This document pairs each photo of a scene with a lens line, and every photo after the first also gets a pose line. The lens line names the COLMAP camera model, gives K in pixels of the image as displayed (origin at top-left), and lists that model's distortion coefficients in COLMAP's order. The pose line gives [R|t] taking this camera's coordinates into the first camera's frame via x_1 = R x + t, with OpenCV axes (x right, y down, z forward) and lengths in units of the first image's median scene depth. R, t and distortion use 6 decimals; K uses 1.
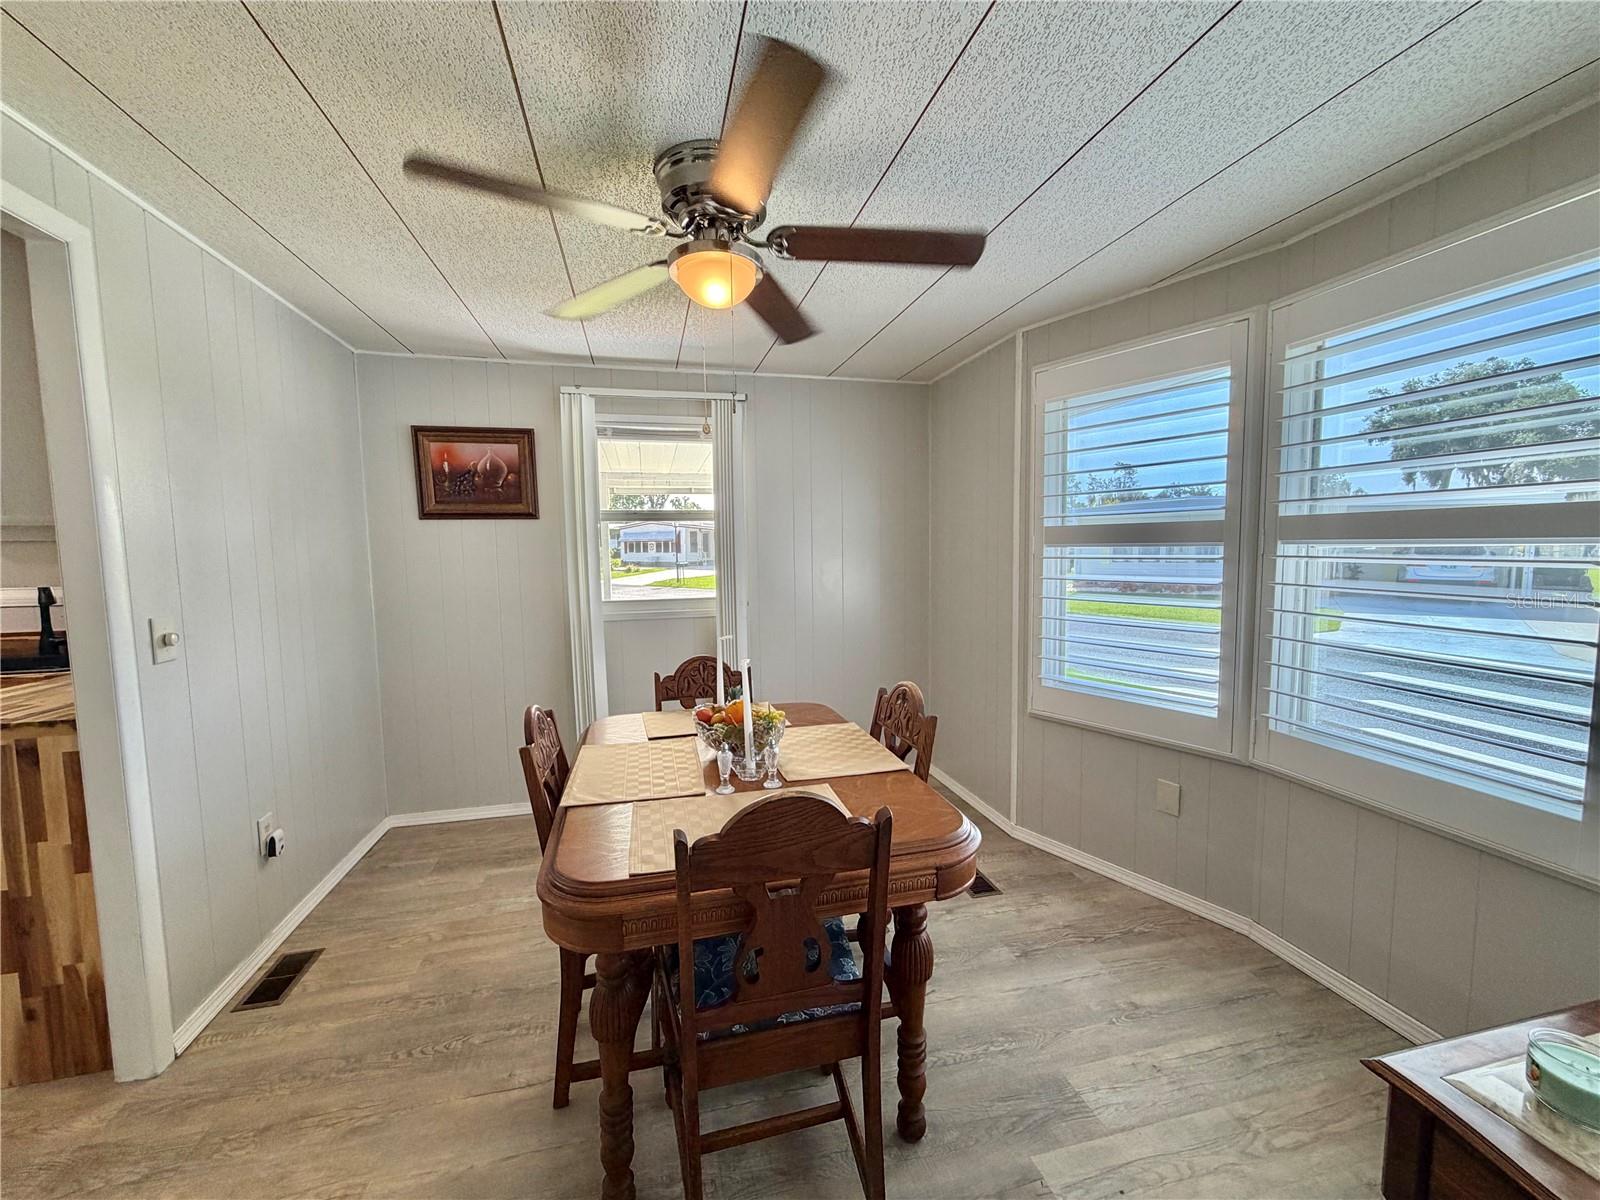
lens RADIAL K [[636.8, 0, 800.4], [0, 636.8, 598.4], [0, 0, 1]] dist [0.000292, -0.000142]
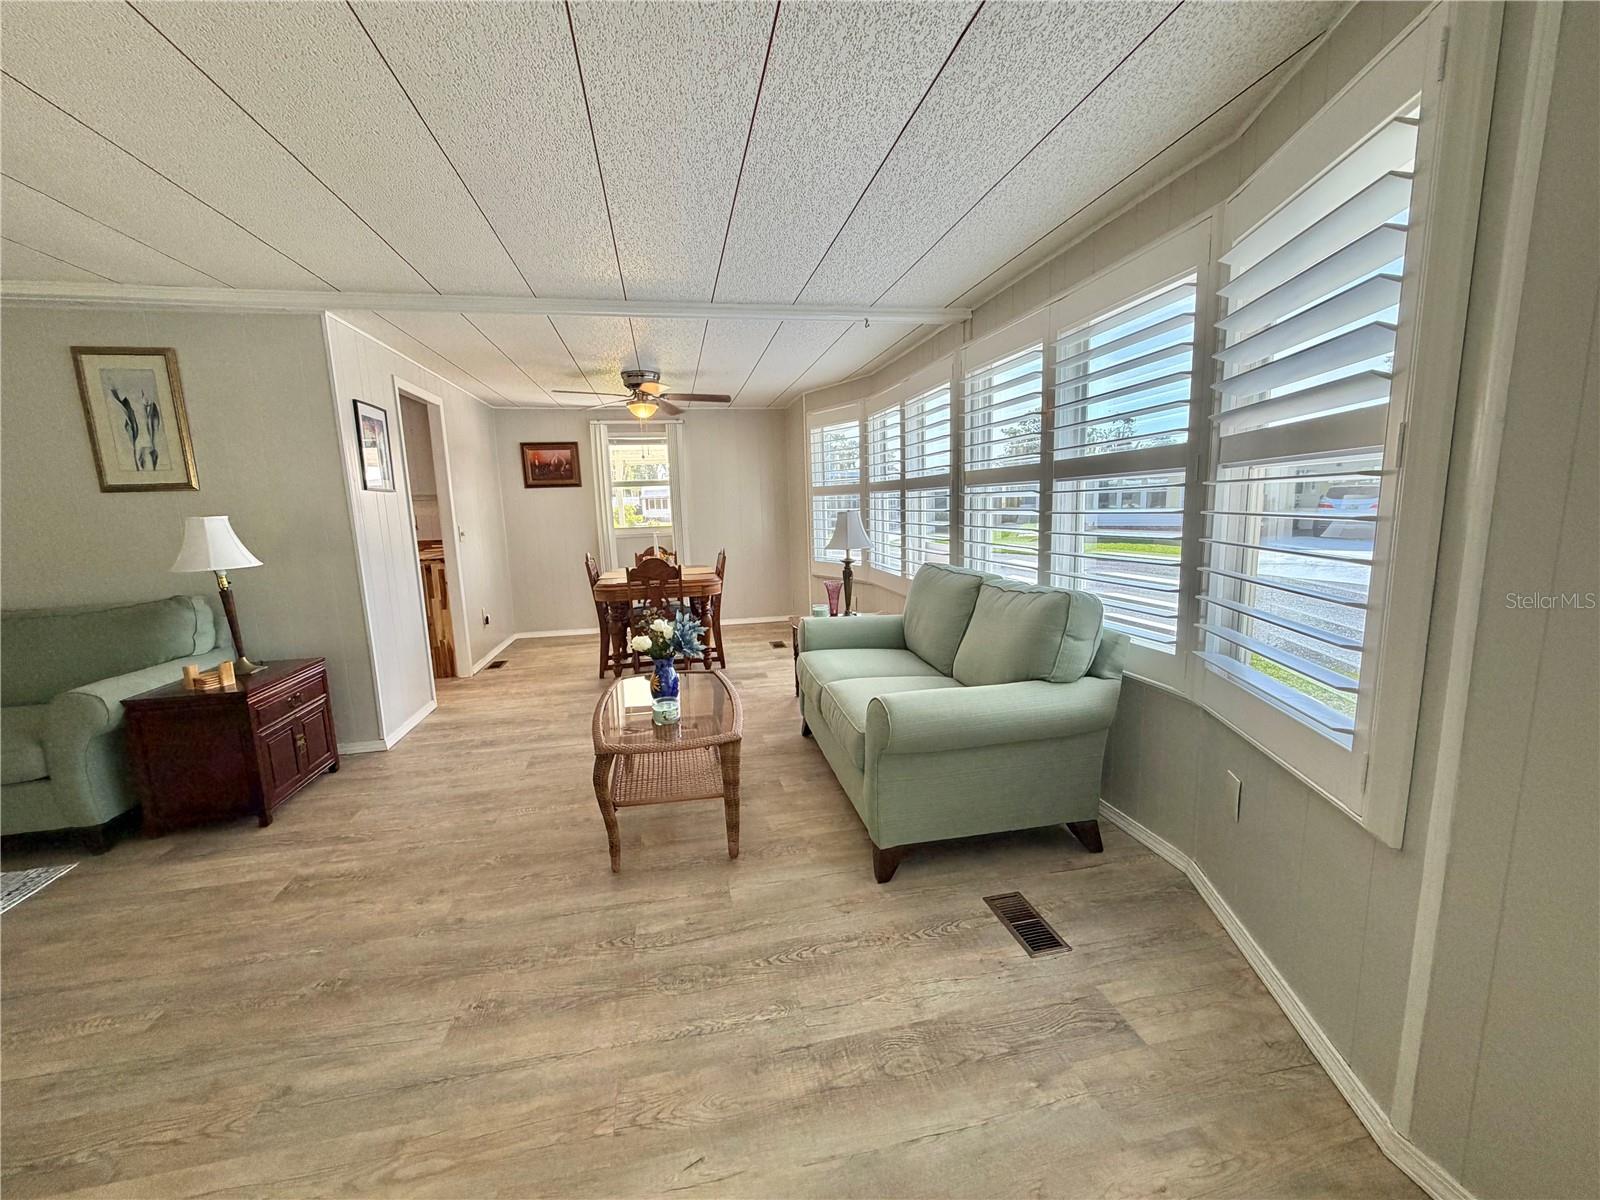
lens RADIAL K [[636.8, 0, 799.6], [0, 636.8, 602.5], [0, 0, 1]] dist [0.000292, -0.000142]
pose [[0.999106, -0.009832, -0.041124, 0.369409], [0.012919, 0.997063, 0.075485, 0.100113], [0.040261, -0.075949, 0.996299, -1.042852]]
